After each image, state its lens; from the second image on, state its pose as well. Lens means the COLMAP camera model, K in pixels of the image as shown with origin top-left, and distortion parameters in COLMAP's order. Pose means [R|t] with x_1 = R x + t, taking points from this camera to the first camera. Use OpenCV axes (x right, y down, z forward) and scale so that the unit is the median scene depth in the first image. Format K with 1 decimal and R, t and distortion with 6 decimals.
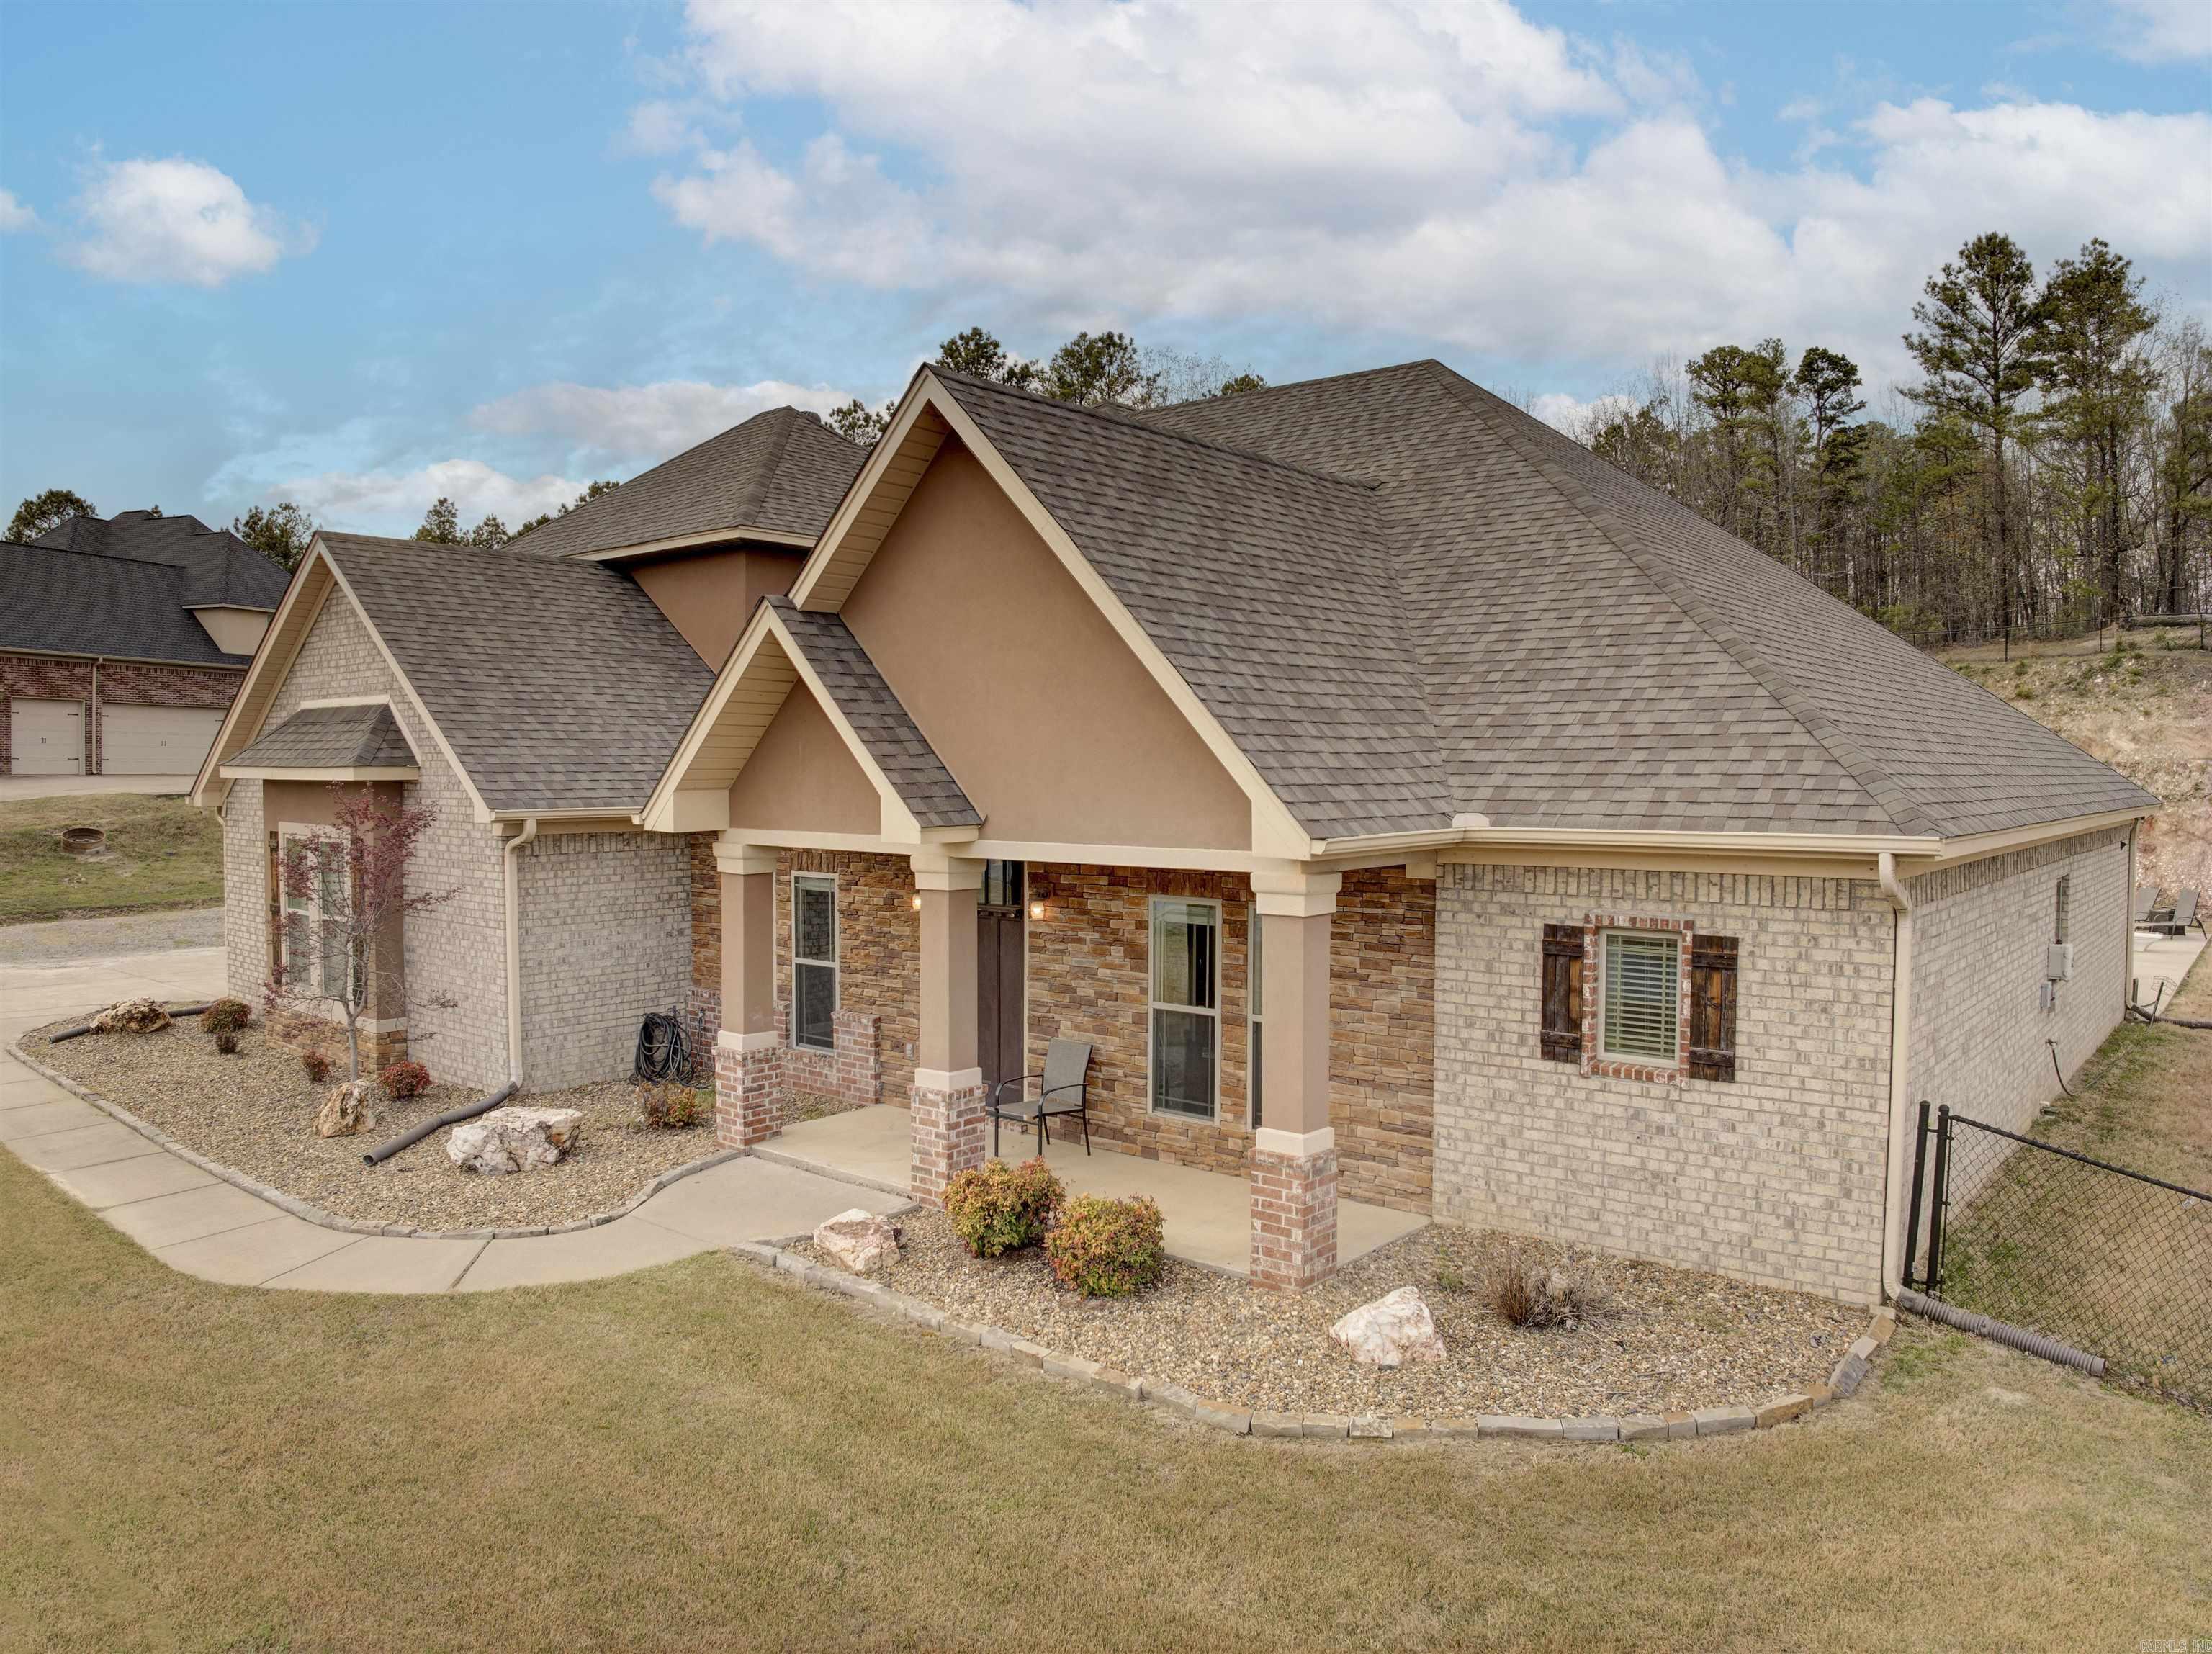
lens RADIAL K [[1560.7, 0, 1123.7], [0, 1560.7, 809.8], [0, 0, 1]] dist [-0.096517, -0.020082]
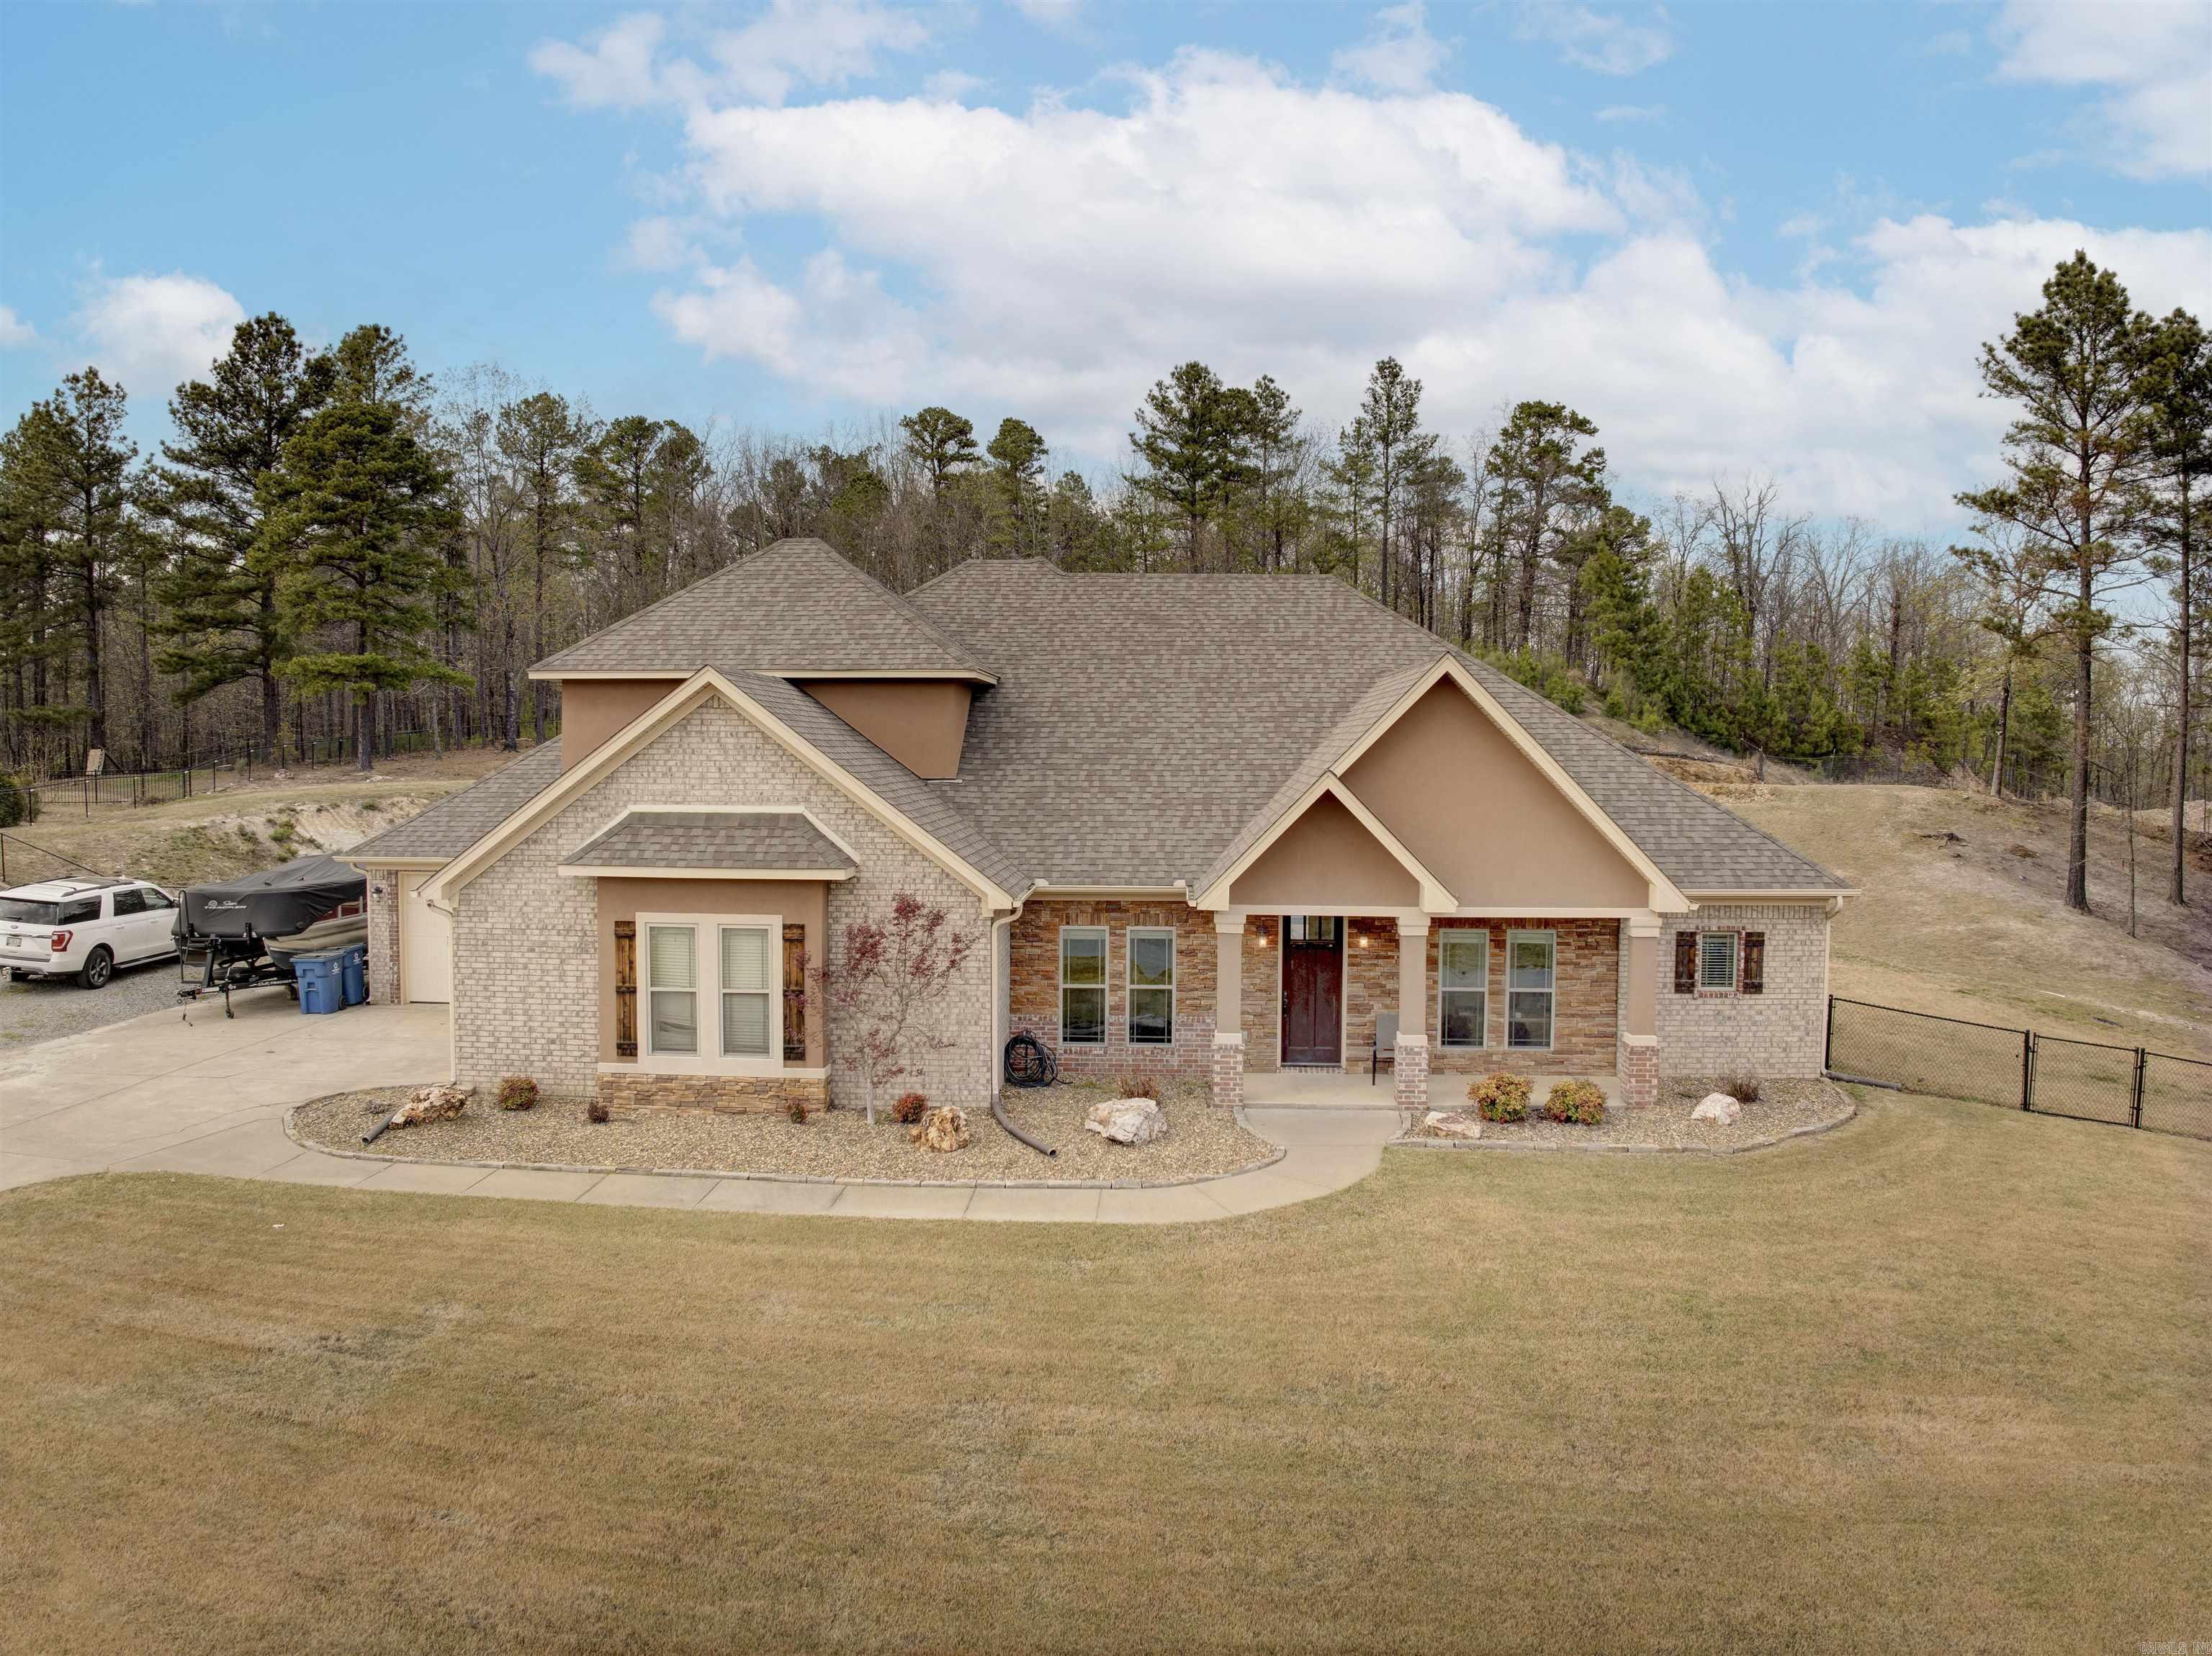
lens RADIAL K [[1560.6, 0, 1123.7], [0, 1560.6, 810.8], [0, 0, 1]] dist [-0.096517, -0.020082]
pose [[0.795728, -0.022542, 0.605234, -1.690057], [0.012139, 0.999700, 0.021275, -0.155001], [-0.605532, -0.009582, 0.795763, -0.260609]]
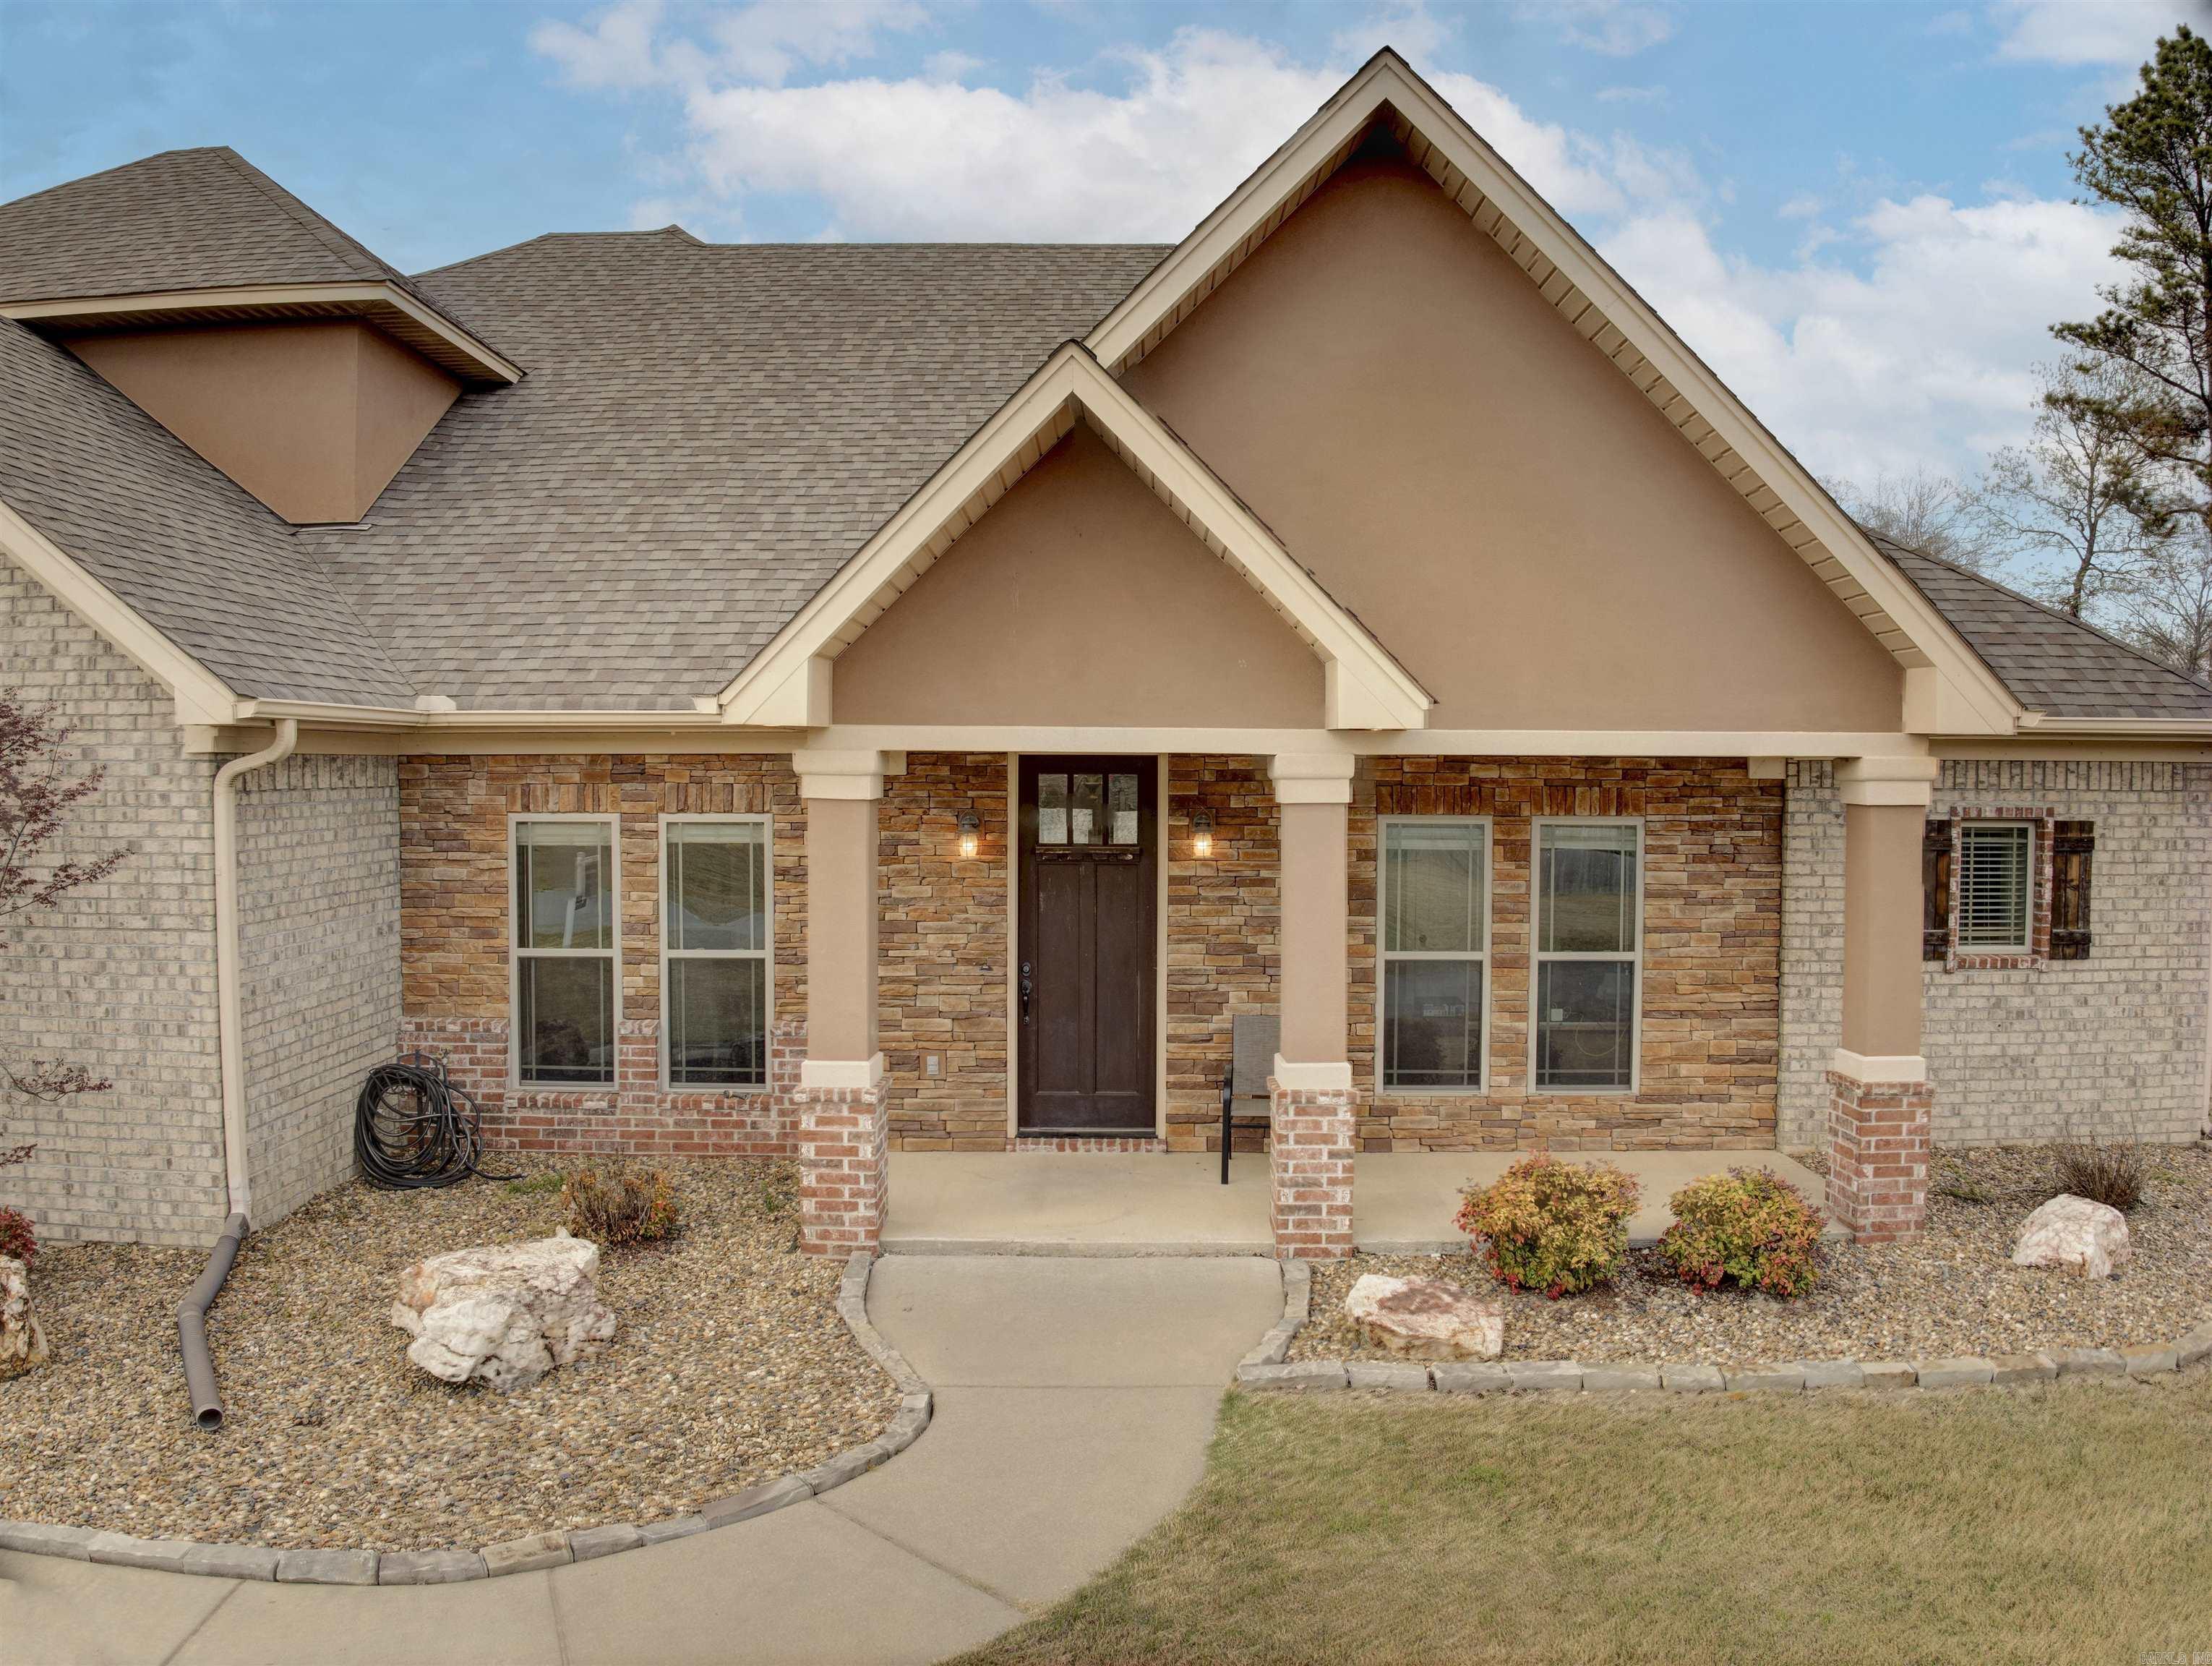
lens RADIAL K [[1569.9, 0, 1120.4], [0, 1569.9, 812.9], [0, 0, 1]] dist [-0.110118, -0.001742]
pose [[0.767148, -0.015176, 0.641290, -0.729617], [0.014291, 0.999876, 0.006566, 0.056989], [-0.641311, 0.004127, 0.767270, 0.594880]]
